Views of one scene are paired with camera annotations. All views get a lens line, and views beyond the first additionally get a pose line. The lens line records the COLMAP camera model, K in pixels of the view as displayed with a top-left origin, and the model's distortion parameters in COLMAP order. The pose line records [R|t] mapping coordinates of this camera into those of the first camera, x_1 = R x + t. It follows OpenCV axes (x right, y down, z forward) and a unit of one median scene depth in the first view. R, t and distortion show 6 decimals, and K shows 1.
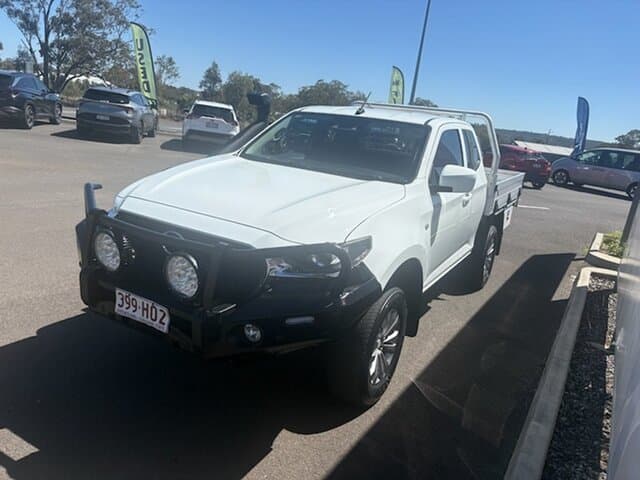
lens RADIAL K [[476.2, 0, 316.0], [0, 476.2, 237.1], [0, 0, 1]] dist [0.044503, -0.052166]
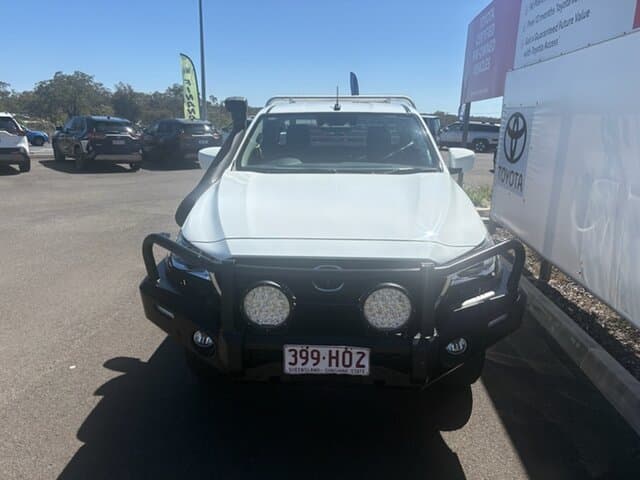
lens RADIAL K [[488.8, 0, 296.7], [0, 488.8, 238.0], [0, 0, 1]] dist [0.021479, -0.026844]
pose [[0.884106, -0.209752, 0.417565, -0.703505], [0.199428, 0.977496, 0.068771, -0.131171], [-0.422593, 0.022474, 0.906041, 0.199208]]
